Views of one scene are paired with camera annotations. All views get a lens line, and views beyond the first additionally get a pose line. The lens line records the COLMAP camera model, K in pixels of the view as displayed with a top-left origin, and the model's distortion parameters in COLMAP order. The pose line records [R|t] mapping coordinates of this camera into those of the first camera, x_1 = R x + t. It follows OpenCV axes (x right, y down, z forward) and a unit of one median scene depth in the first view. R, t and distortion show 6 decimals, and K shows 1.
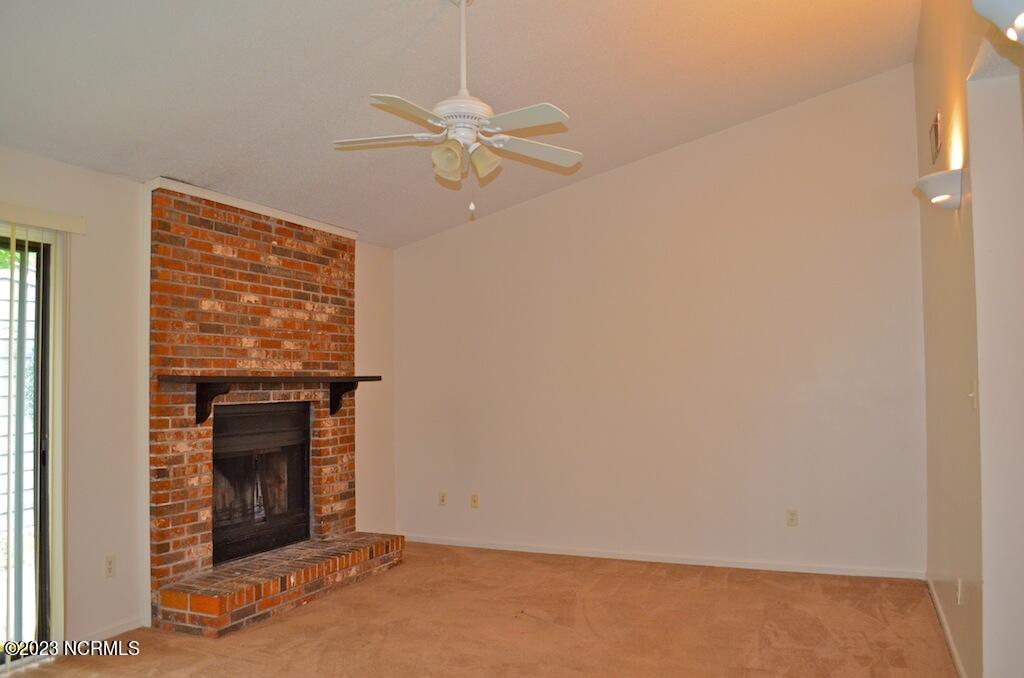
lens RADIAL K [[793.1, 0, 514.8], [0, 793.1, 350.6], [0, 0, 1]] dist [-0.056500, 0.003430]
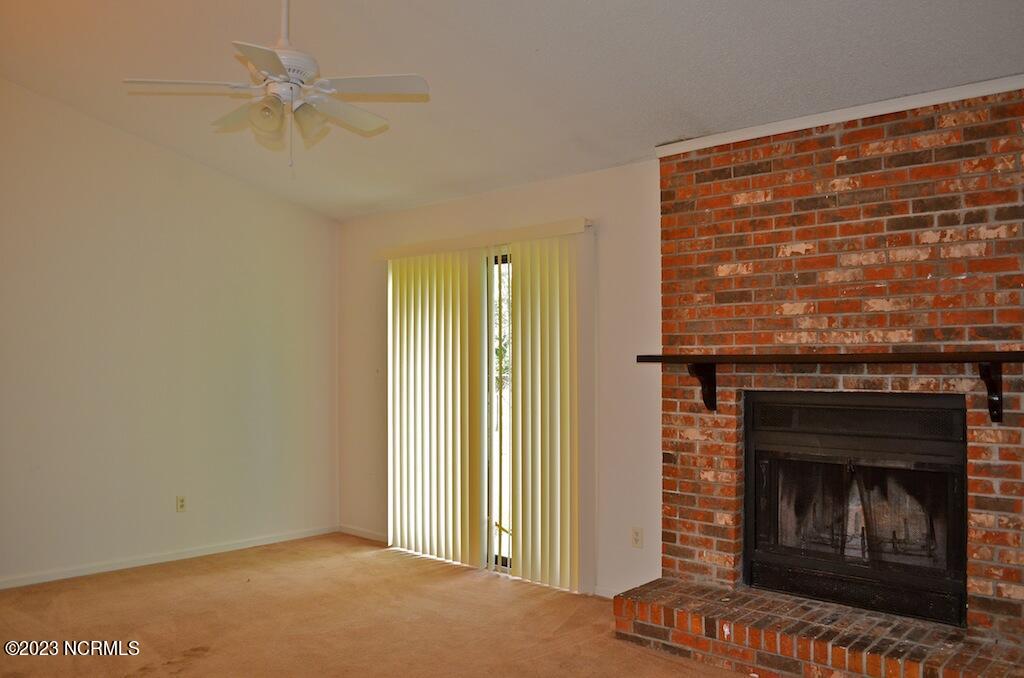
lens RADIAL K [[793.1, 0, 514.8], [0, 793.1, 350.6], [0, 0, 1]] dist [-0.056500, 0.003430]
pose [[-0.310602, -0.006792, -0.950516, 0.449137], [0.039558, 0.999016, -0.020065, 0.033825], [0.949717, -0.043833, -0.310028, 0.981393]]
